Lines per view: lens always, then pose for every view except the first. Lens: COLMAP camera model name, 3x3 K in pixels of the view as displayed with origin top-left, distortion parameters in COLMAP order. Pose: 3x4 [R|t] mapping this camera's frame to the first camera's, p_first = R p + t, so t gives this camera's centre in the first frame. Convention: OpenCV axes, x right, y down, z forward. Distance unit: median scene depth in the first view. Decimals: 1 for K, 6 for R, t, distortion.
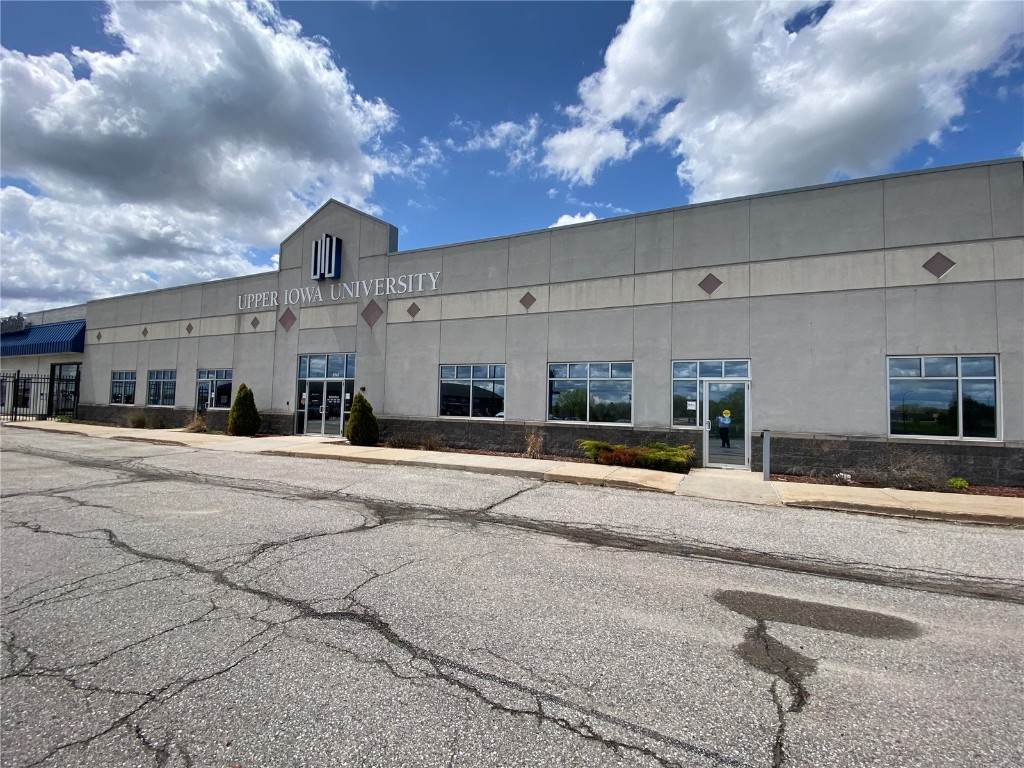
lens RADIAL K [[455.3, 0, 511.0], [0, 455.3, 385.4], [0, 0, 1]] dist [0.021073, -0.001138]
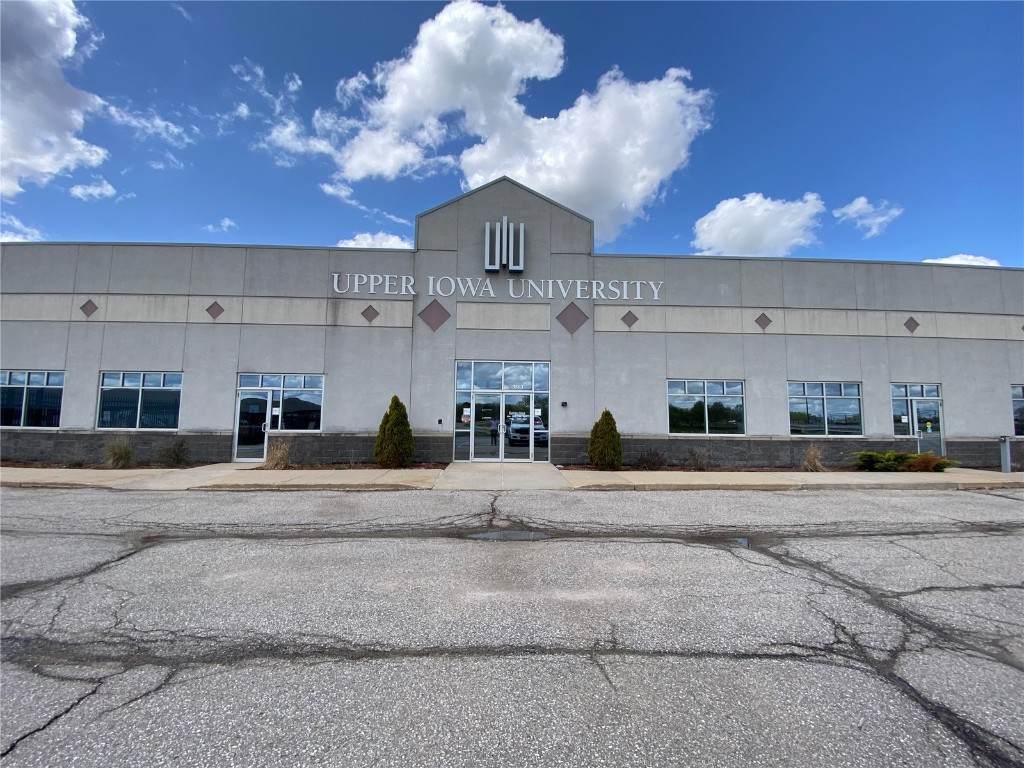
lens RADIAL K [[408.0, 0, 511.9], [0, 408.0, 386.0], [0, 0, 1]] dist [0.004008, -0.000756]
pose [[0.884852, 0.021844, 0.465360, -0.761936], [-0.009079, 0.999519, -0.029655, -0.002597], [-0.465784, 0.022015, 0.884624, 0.359707]]
